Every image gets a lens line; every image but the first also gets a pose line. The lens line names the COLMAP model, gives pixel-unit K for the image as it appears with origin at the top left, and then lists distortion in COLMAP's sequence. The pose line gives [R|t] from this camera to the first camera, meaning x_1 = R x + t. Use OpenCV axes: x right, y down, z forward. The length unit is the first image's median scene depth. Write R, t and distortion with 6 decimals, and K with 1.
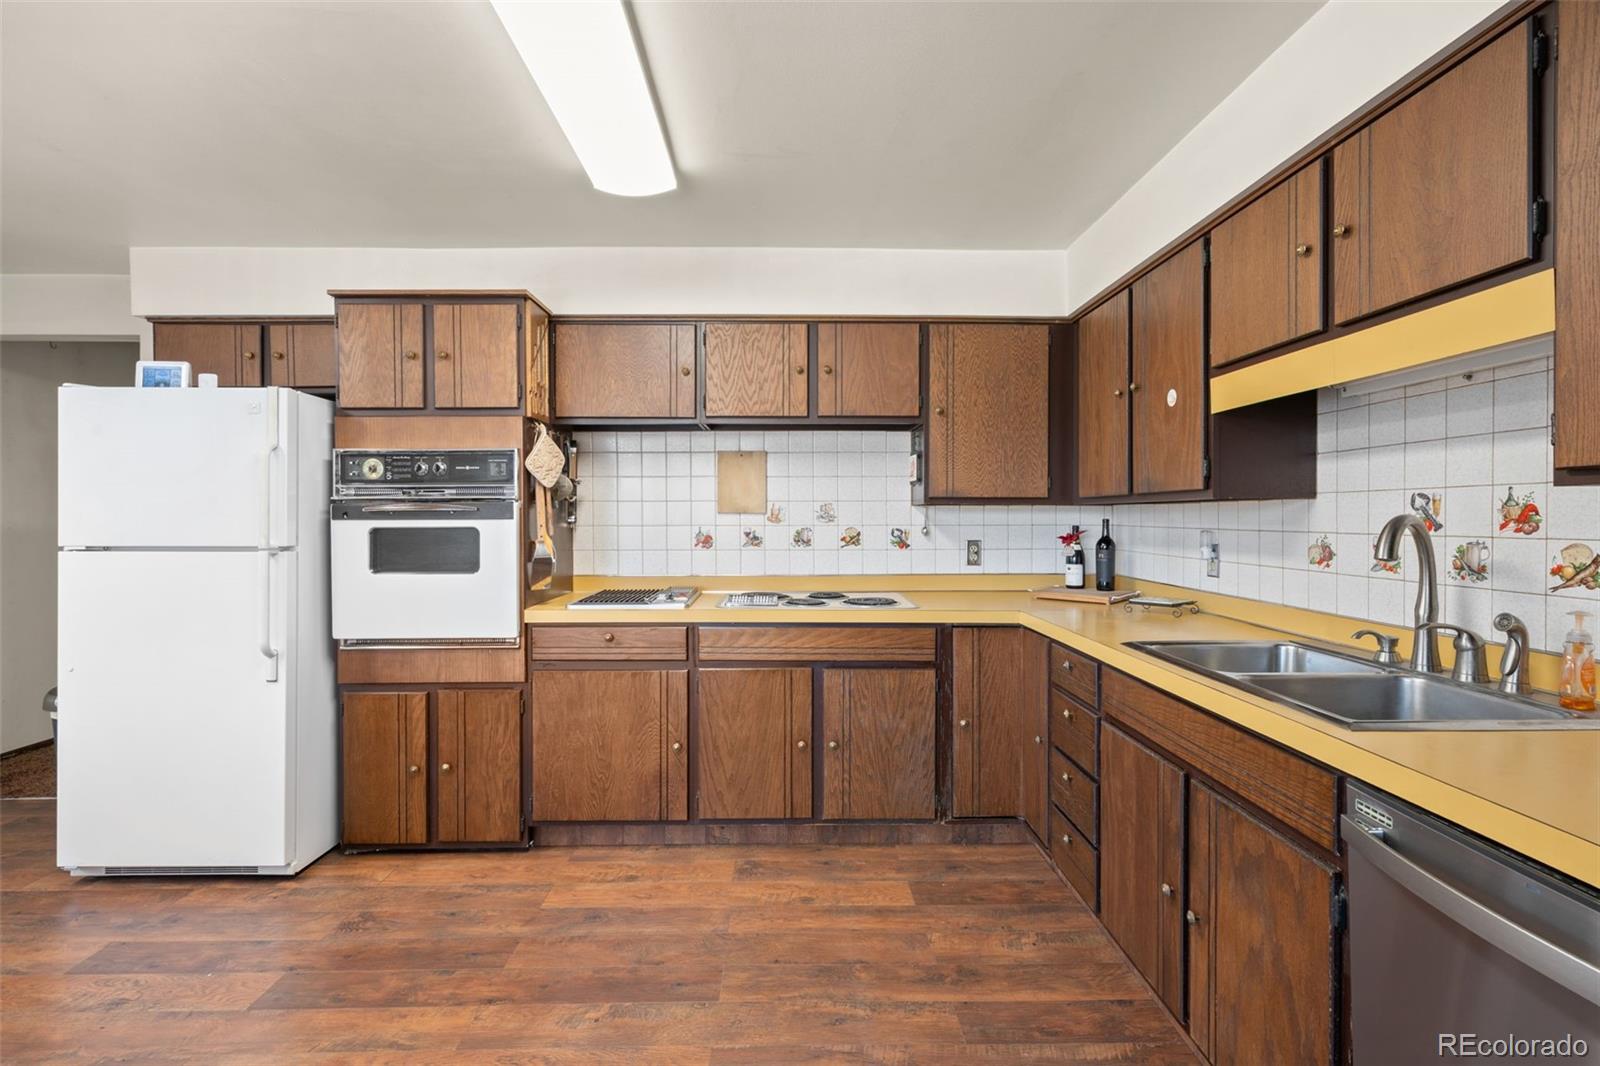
lens RADIAL K [[753.8, 0, 805.1], [0, 753.8, 521.7], [0, 0, 1]] dist [-0.000147, 0.000785]
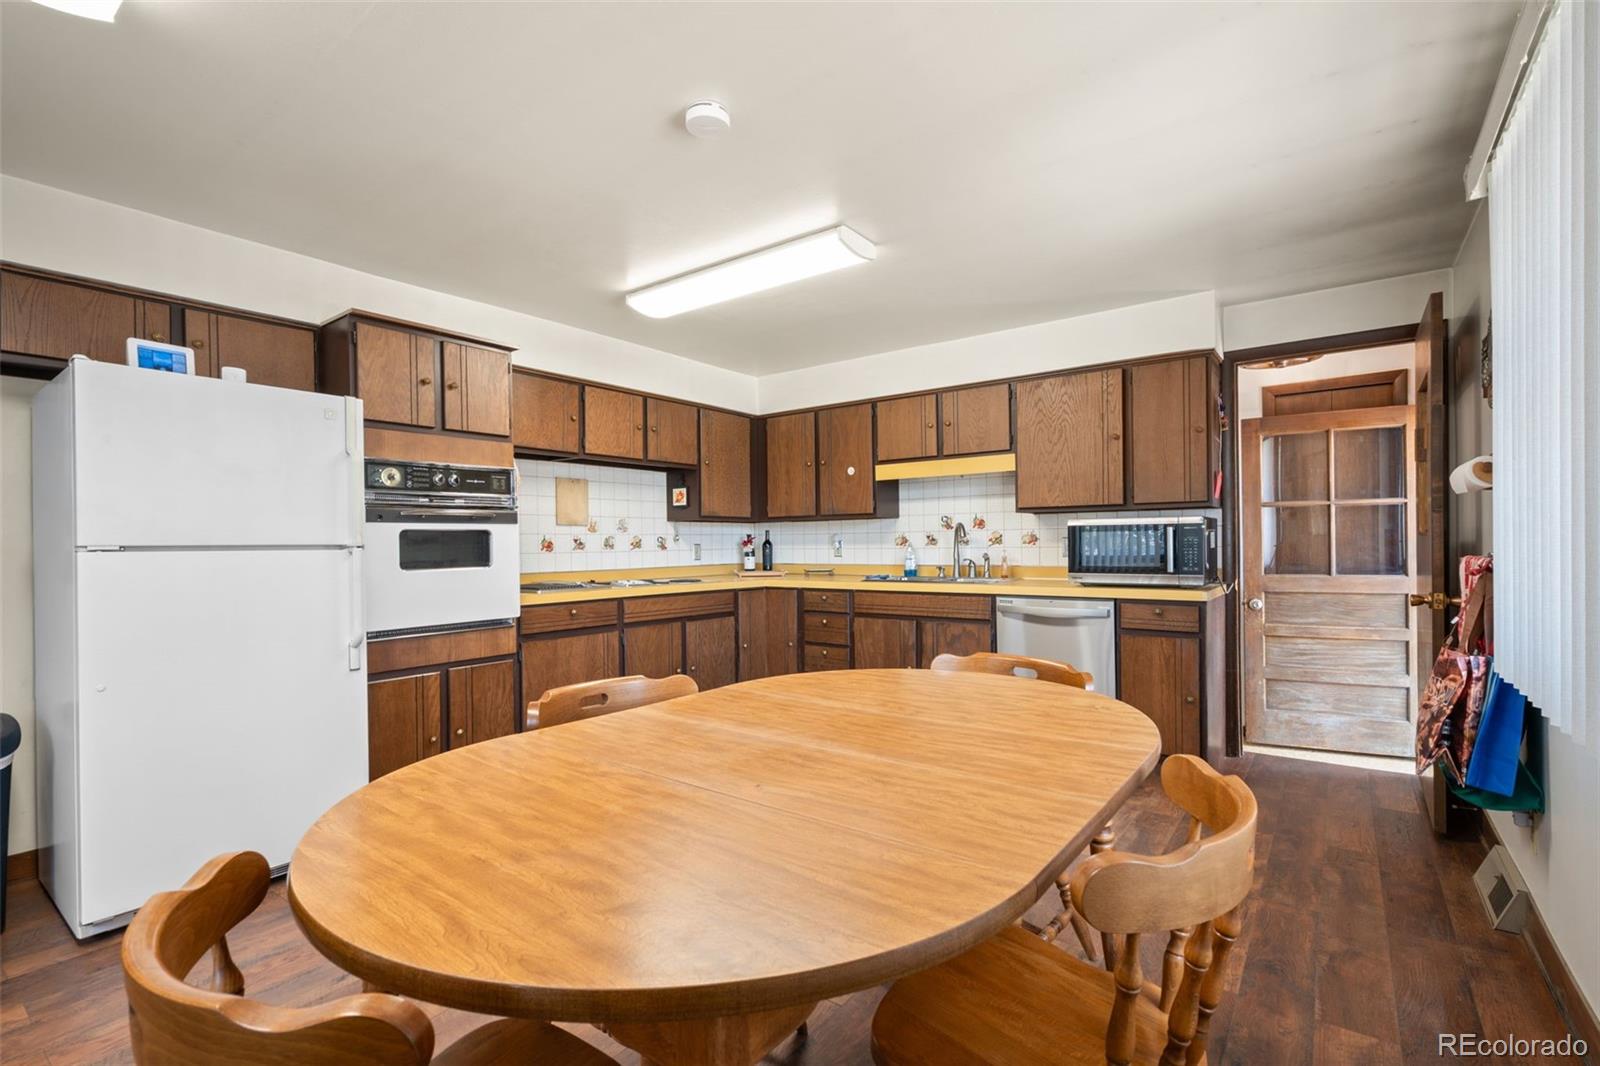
lens RADIAL K [[736.2, 0, 834.6], [0, 736.2, 540.7], [0, 0, 1]] dist [-0.000252, 0.000050]
pose [[0.582020, -0.003804, 0.813165, -1.060096], [0.019063, 0.999778, -0.008968, 0.045535], [-0.812951, 0.020721, 0.581964, -0.158167]]
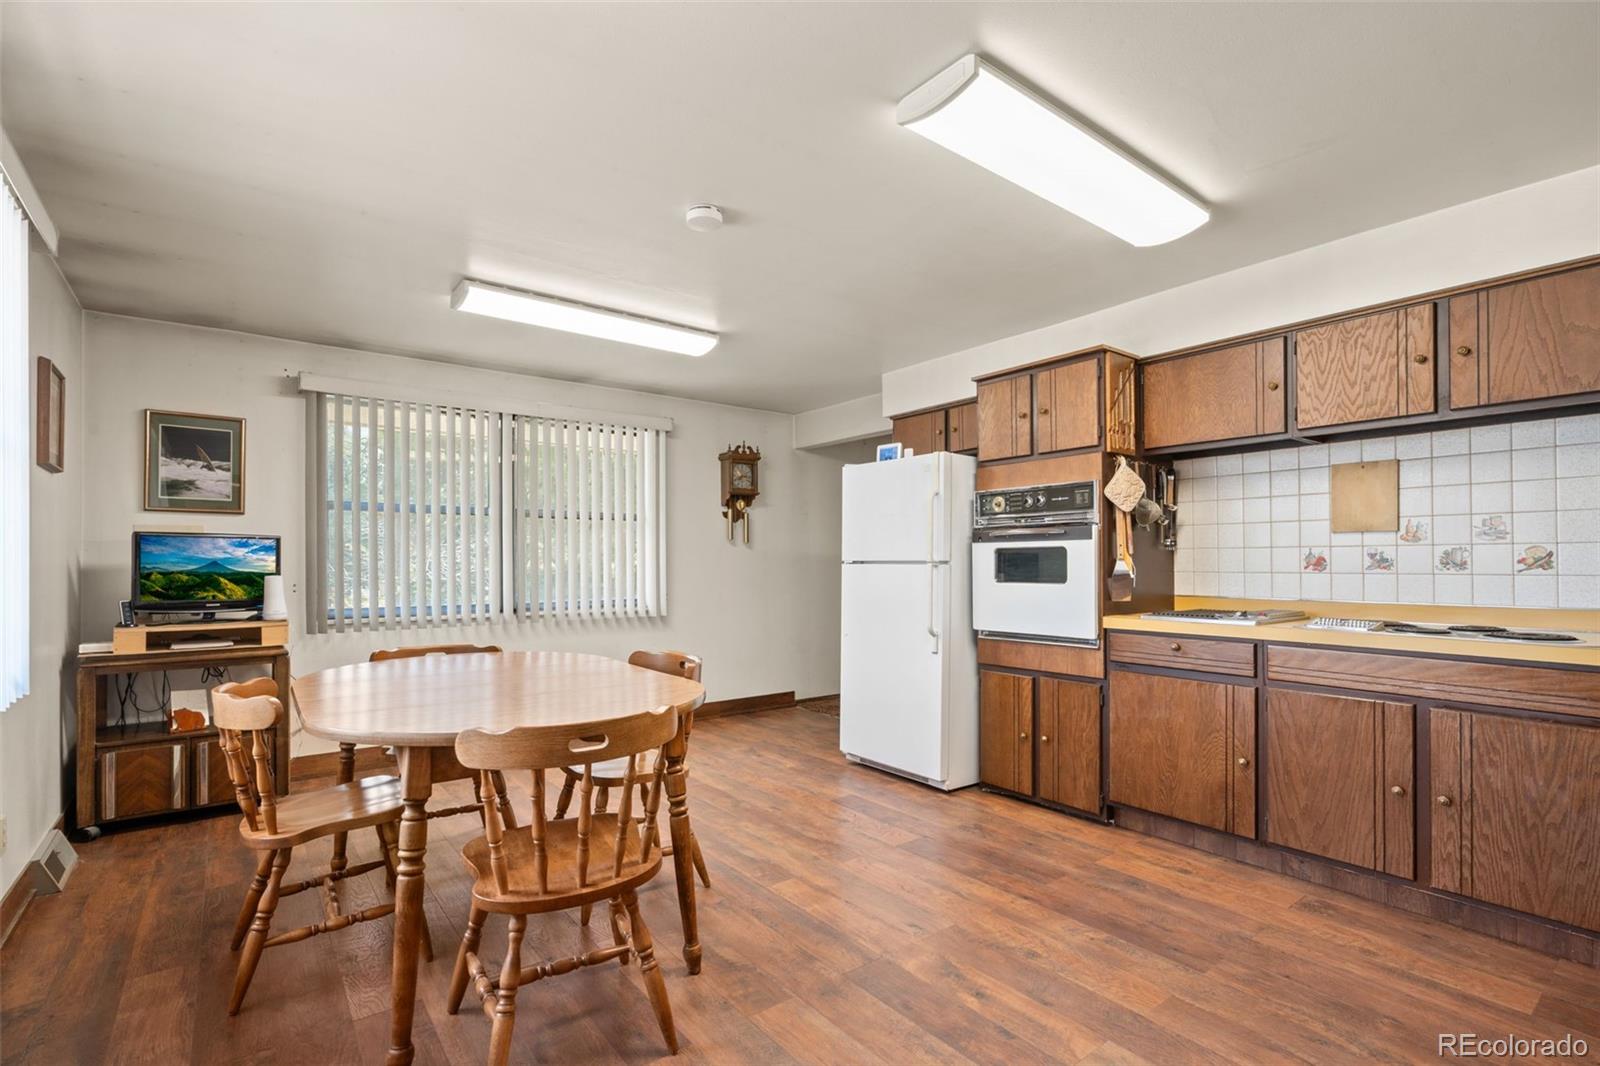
lens RADIAL K [[757.4, 0, 794.9], [0, 757.4, 558.0], [0, 0, 1]] dist [0.000314, 0.000374]
pose [[0.588285, -0.005407, -0.808636, 0.295581], [-0.008990, 0.999872, -0.013226, 0.045267], [0.808604, 0.015050, 0.588161, -0.079719]]
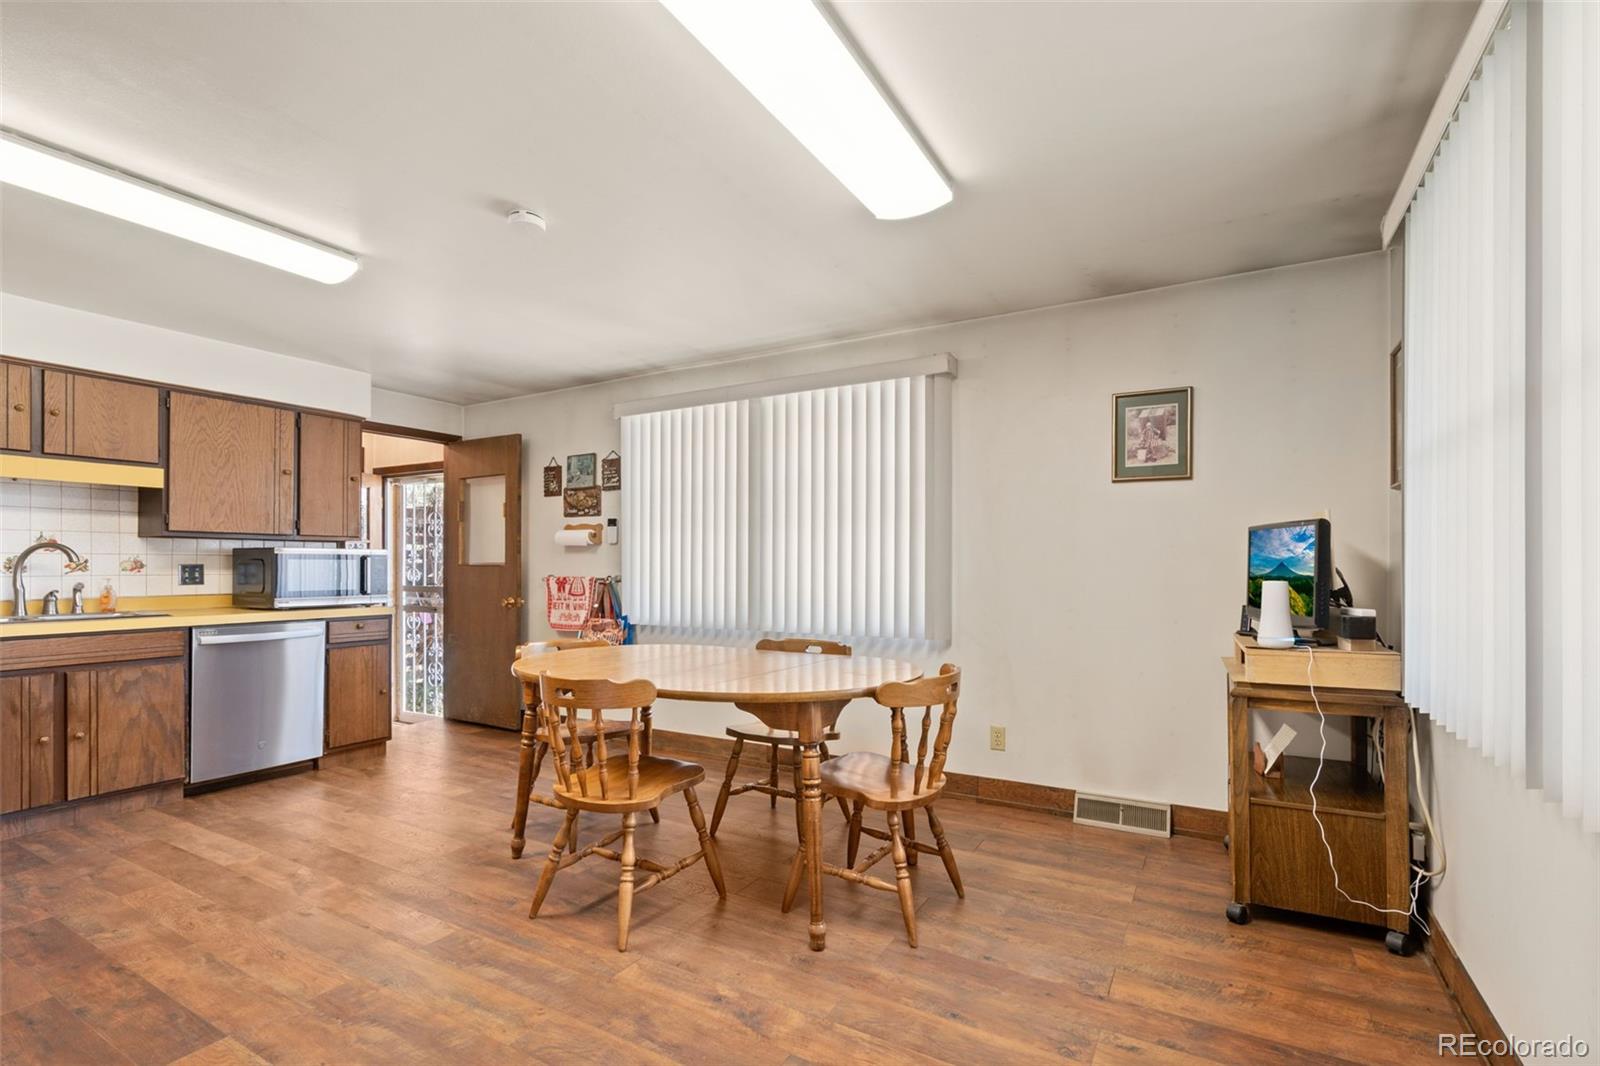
lens RADIAL K [[716.2, 0, 783.2], [0, 716.2, 561.1], [0, 0, 1]] dist [-0.003084, 0.000027]
pose [[-0.854297, 0.007061, 0.519737, -1.261862], [0.008863, 0.999960, 0.000983, 0.036253], [-0.519710, 0.005447, -0.854326, 0.976625]]
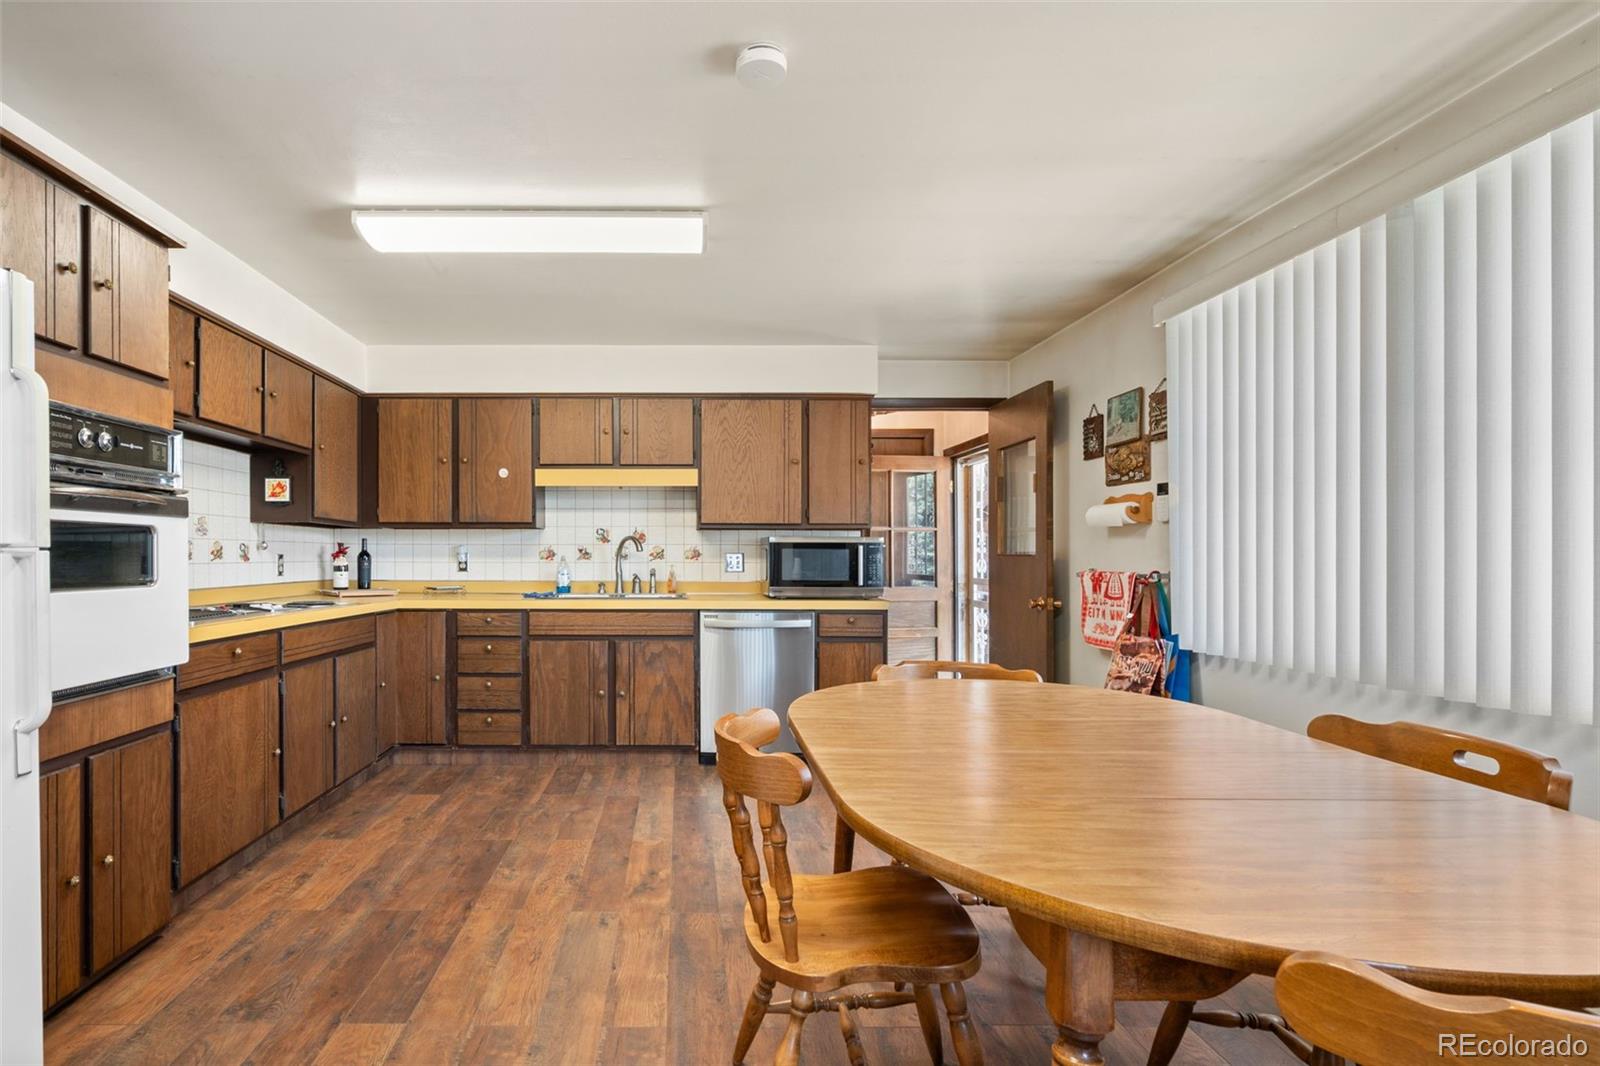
lens RADIAL K [[761.2, 0, 709.8], [0, 761.2, 554.7], [0, 0, 1]] dist [0.000247, 0.000541]
pose [[-0.012196, 0.004008, 0.999918, -1.190641], [0.007696, 0.999963, -0.003915, 0.042840], [-0.999896, 0.007648, -0.012226, 0.430060]]
